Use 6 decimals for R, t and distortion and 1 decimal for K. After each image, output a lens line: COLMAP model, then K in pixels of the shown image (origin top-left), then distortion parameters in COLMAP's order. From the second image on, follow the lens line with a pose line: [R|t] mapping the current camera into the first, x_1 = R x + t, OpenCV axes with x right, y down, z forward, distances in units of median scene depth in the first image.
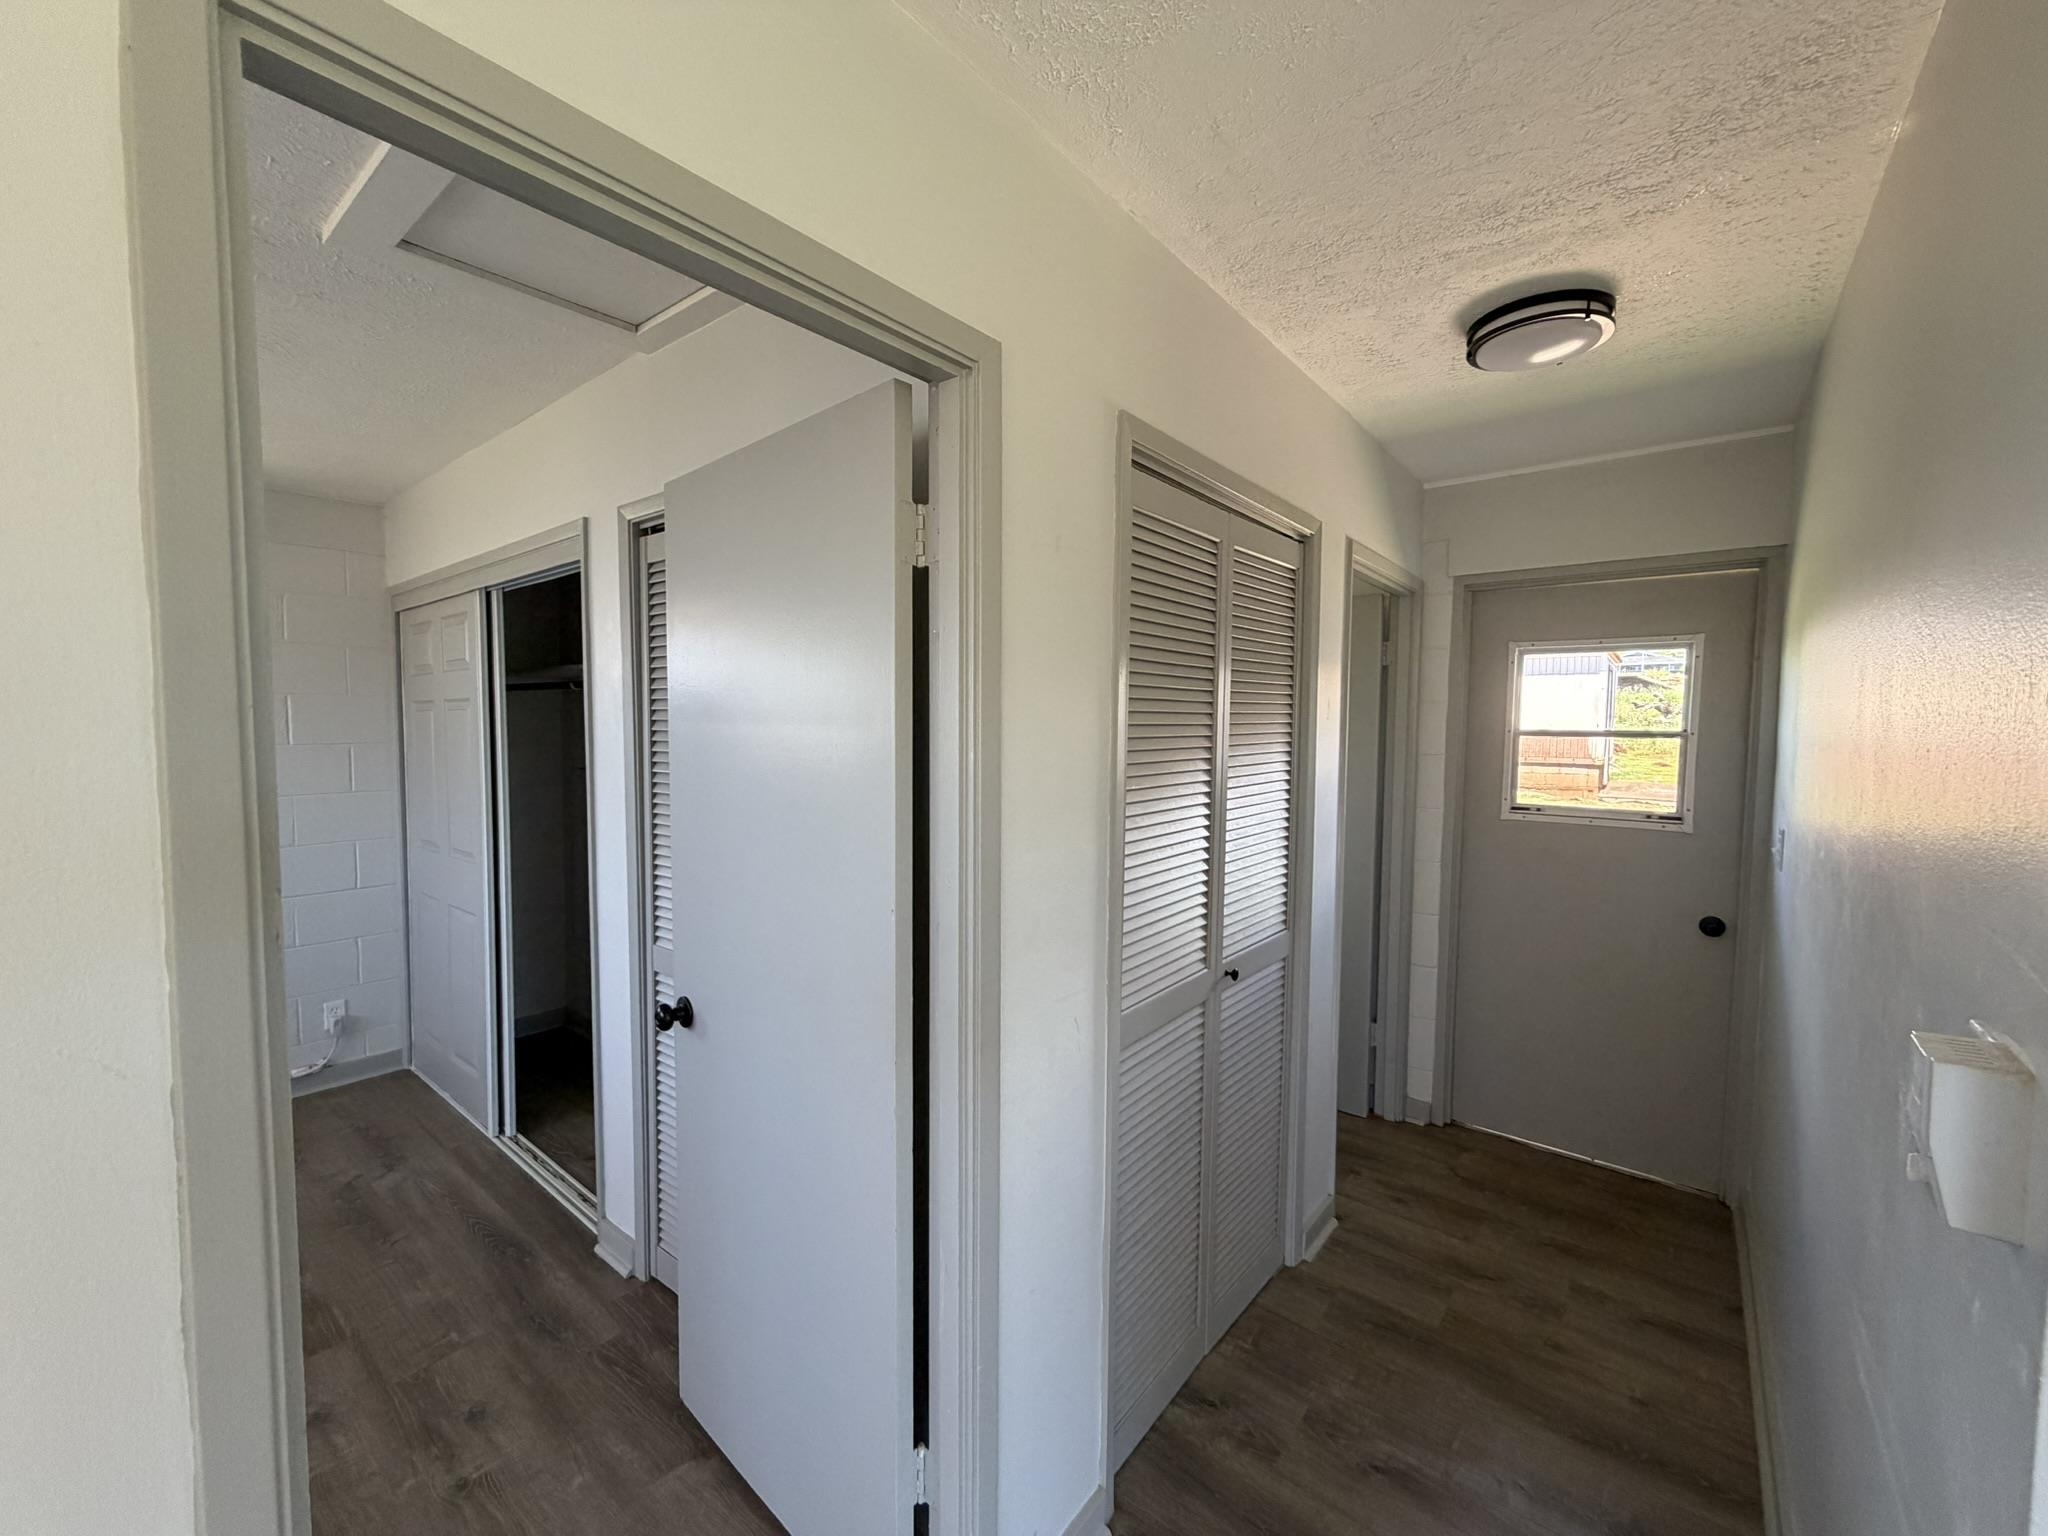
lens RADIAL K [[819.3, 0, 1023.6], [0, 819.3, 767.3], [0, 0, 1]] dist [0.001216, 0.000546]
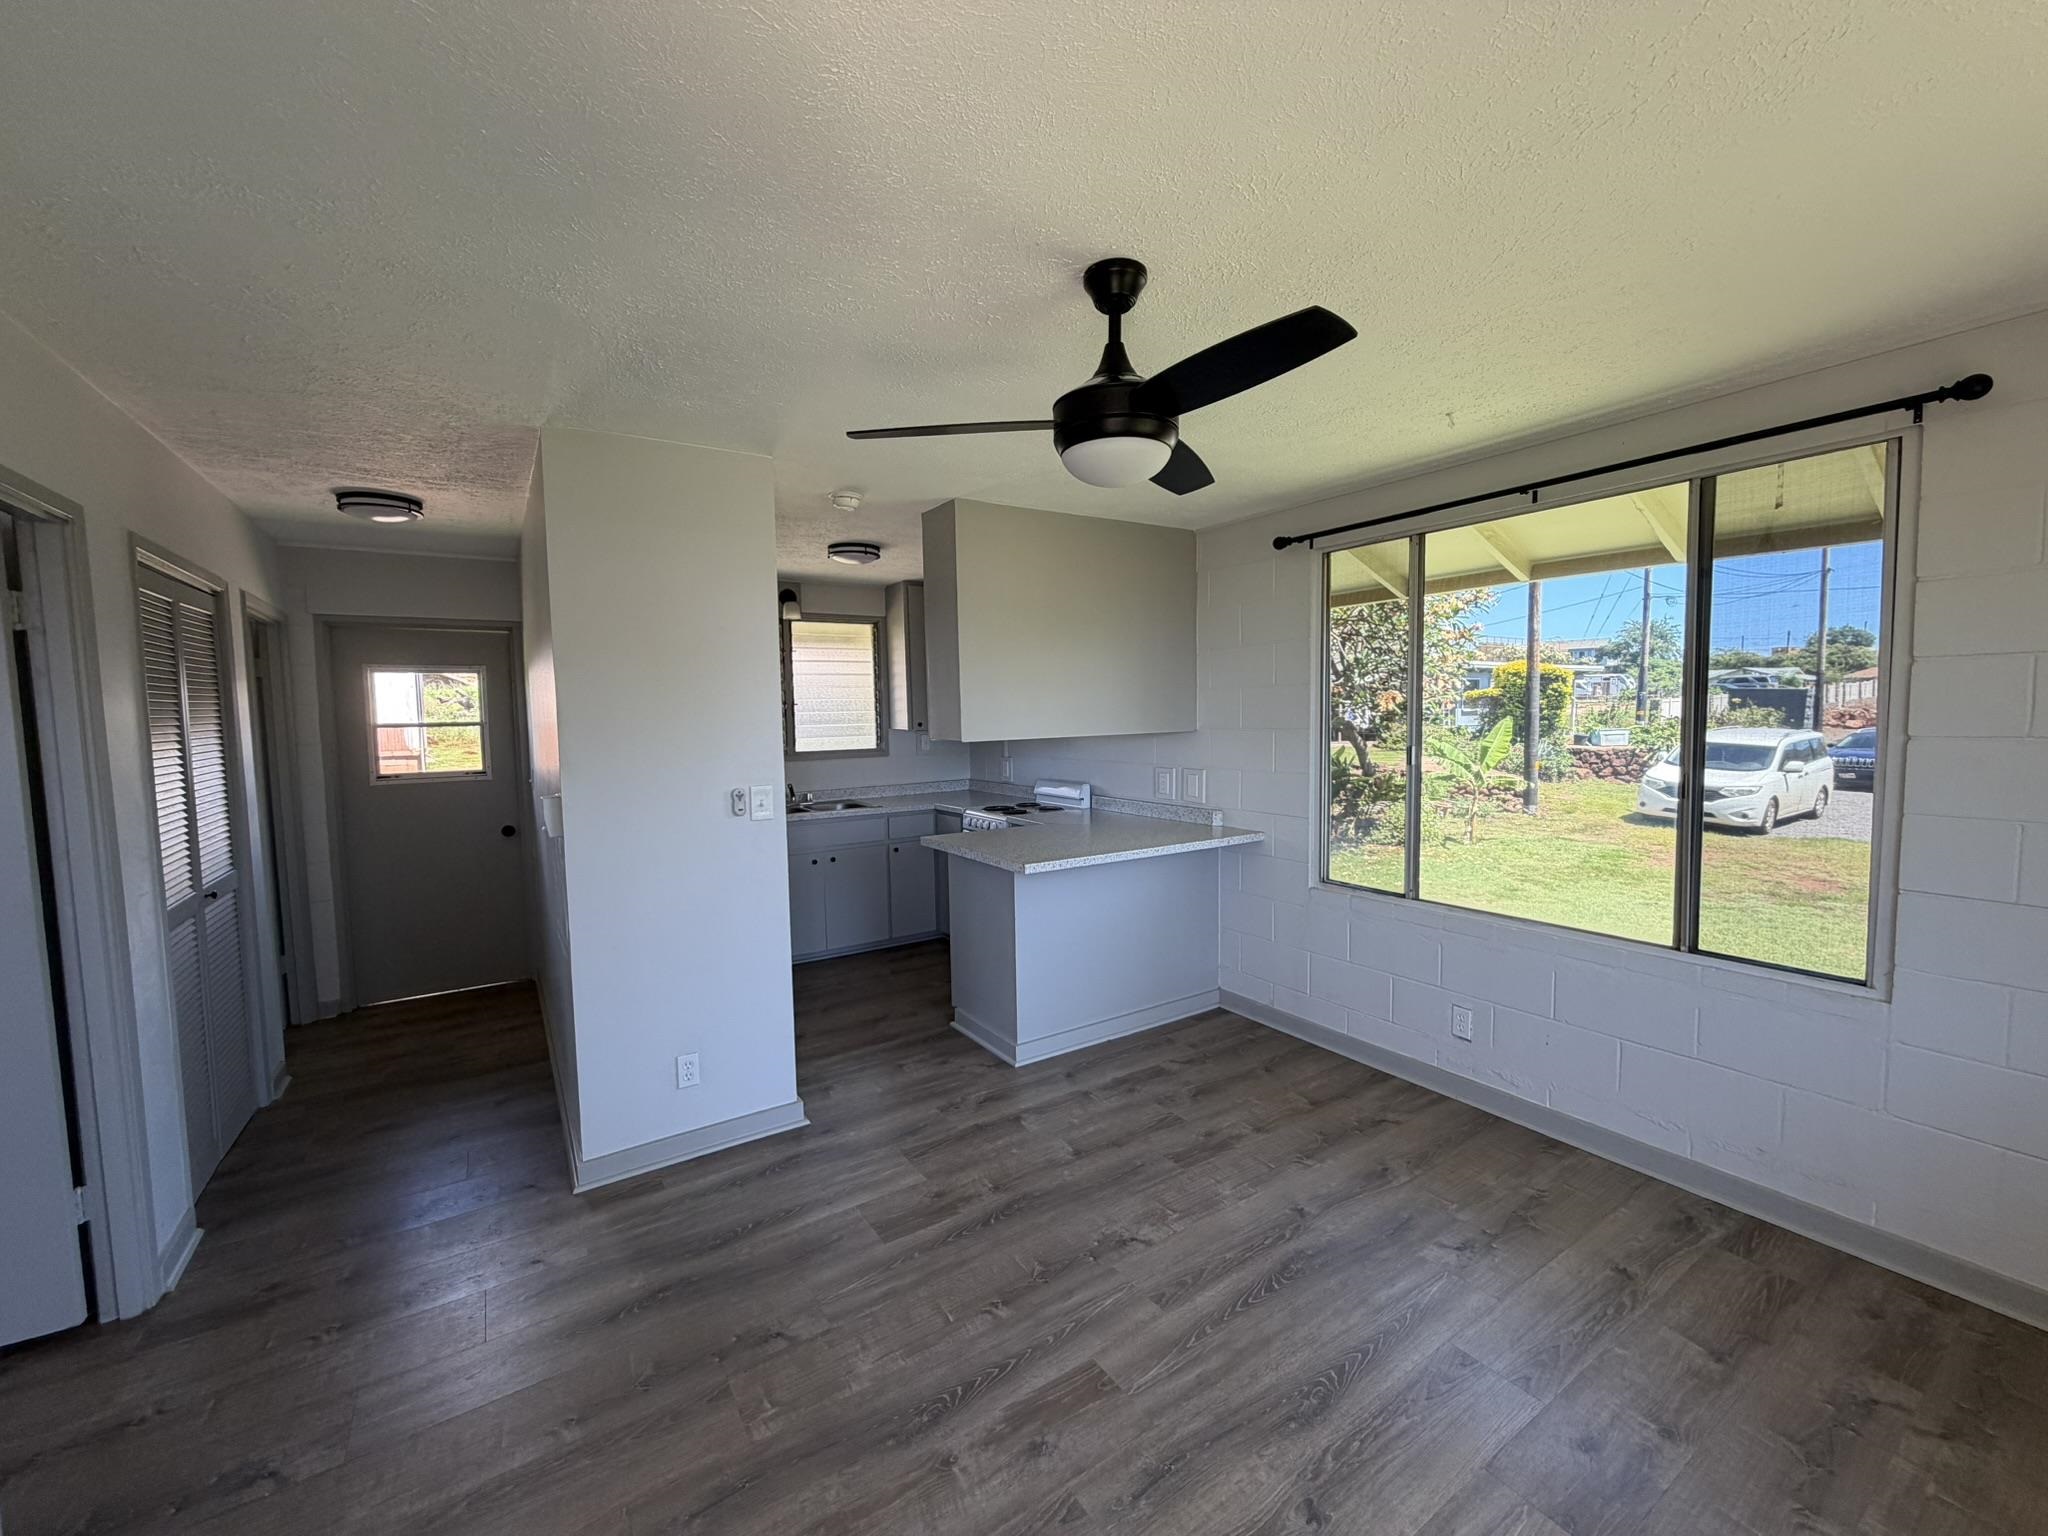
lens RADIAL K [[819.3, 0, 1017.5], [0, 819.3, 766.0], [0, 0, 1]] dist [0.001216, 0.000546]
pose [[0.311396, -0.080569, 0.946859, -0.488775], [0.075537, 0.995345, 0.059852, 0.031783], [-0.947273, 0.052885, 0.316032, -0.615734]]
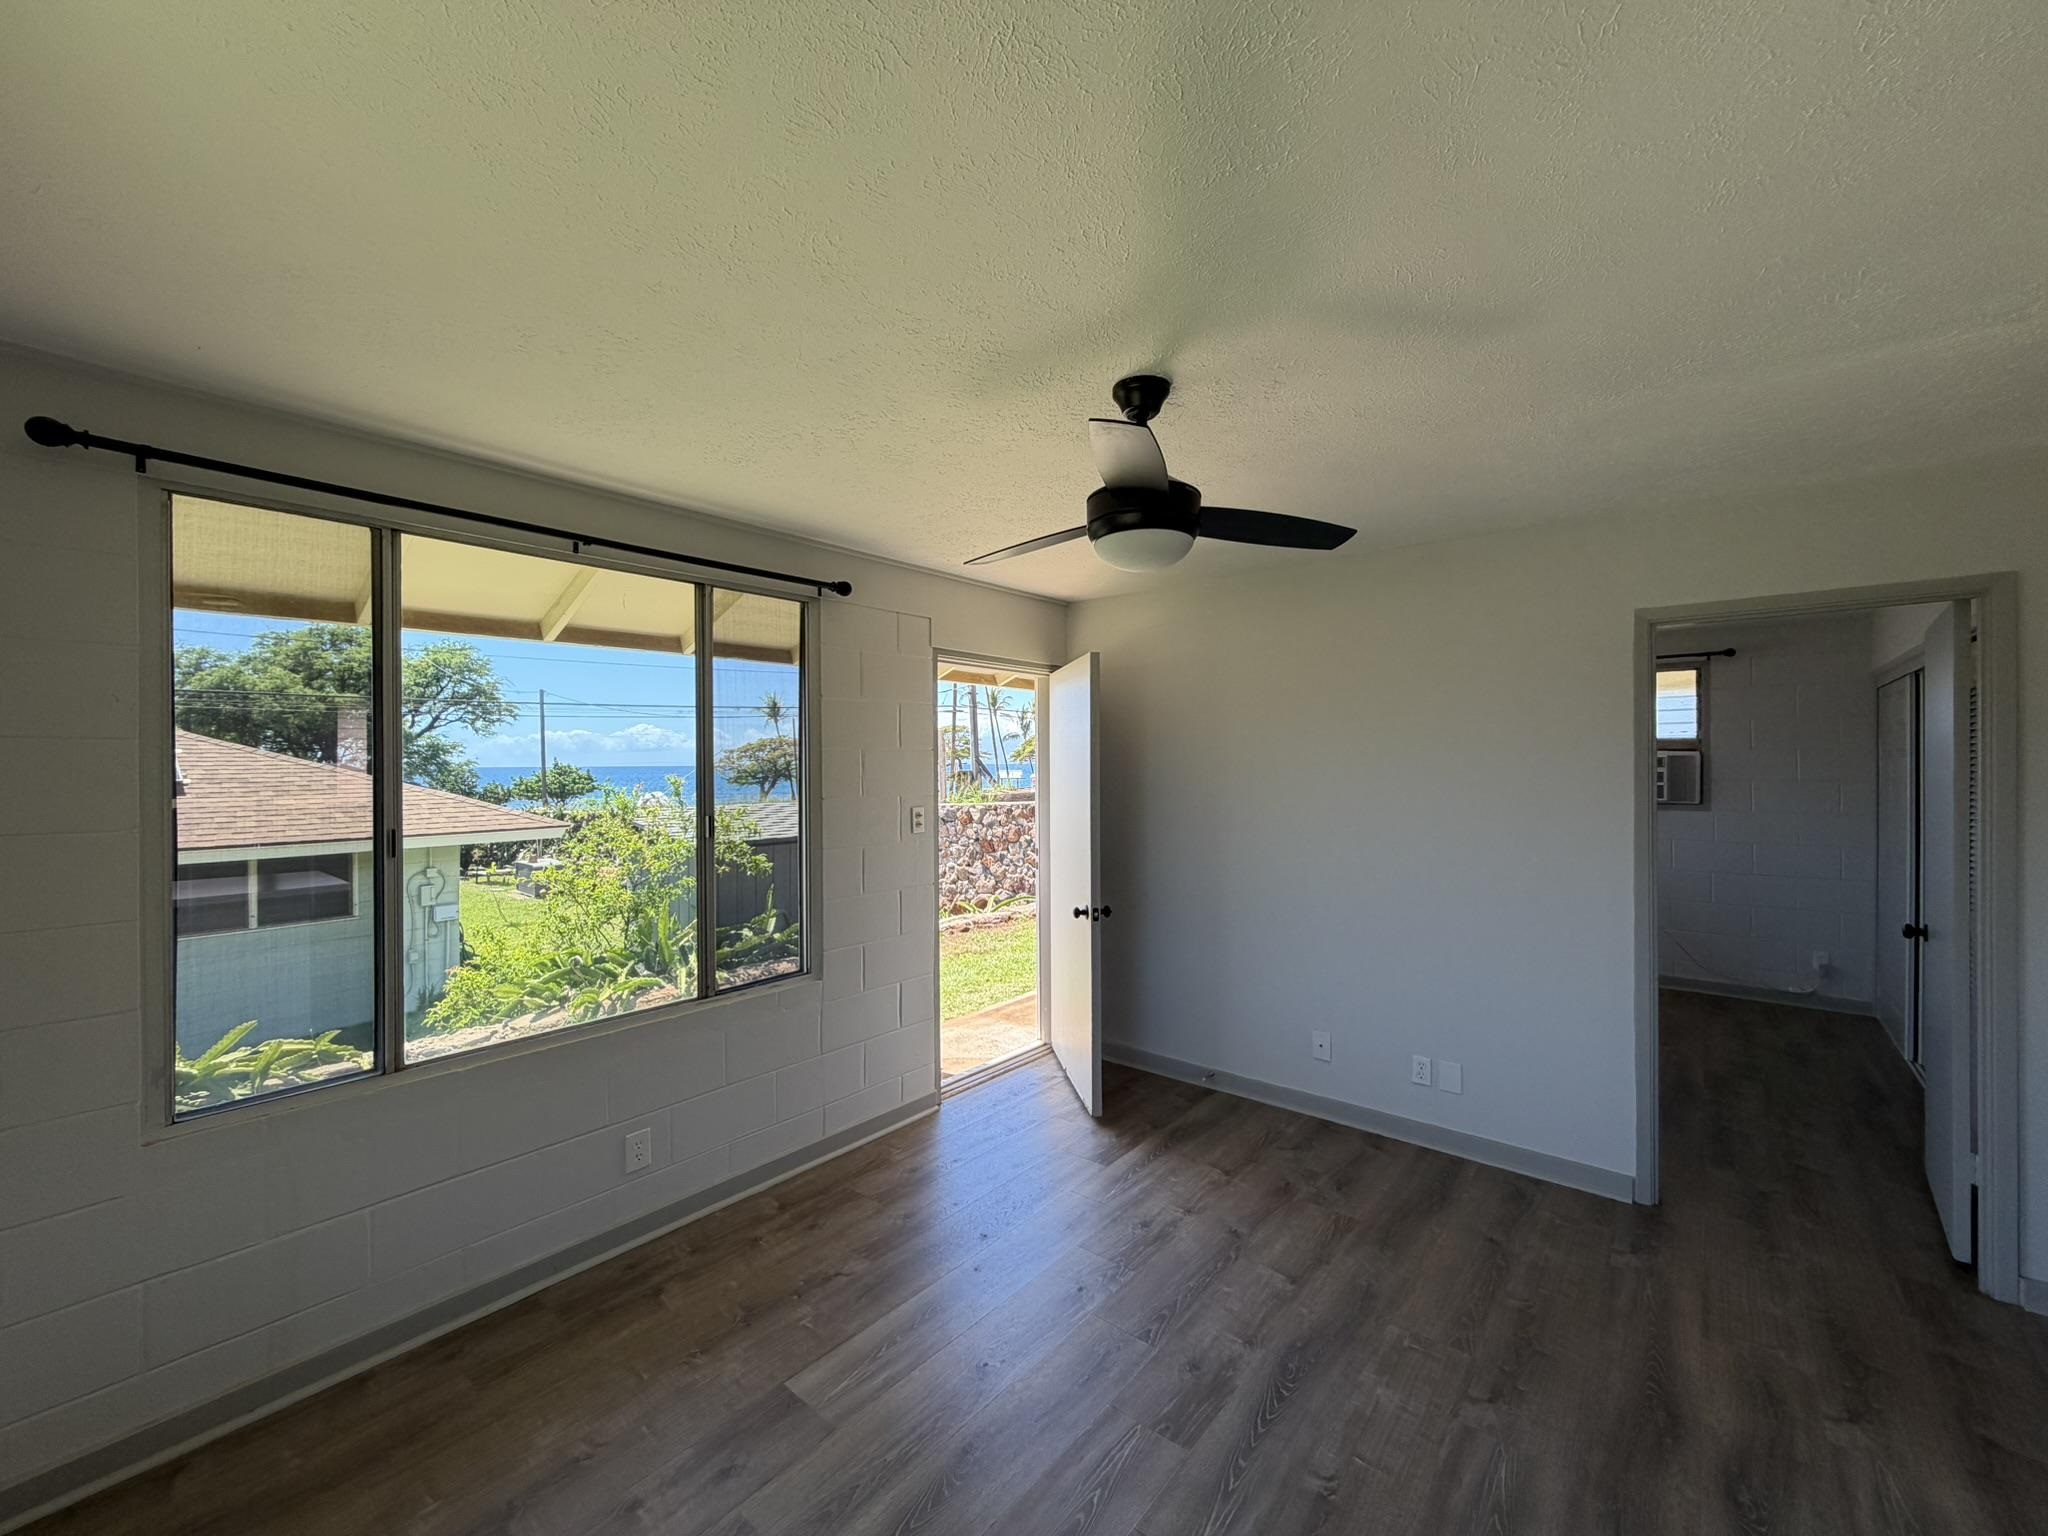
lens RADIAL K [[819.3, 0, 1017.8], [0, 819.3, 769.7], [0, 0, 1]] dist [0.001216, 0.000546]
pose [[-0.018456, -0.003011, -0.999825, 0.882529], [-0.048708, 0.998811, -0.002109, 0.034913], [0.998643, 0.048660, -0.018581, -0.581986]]
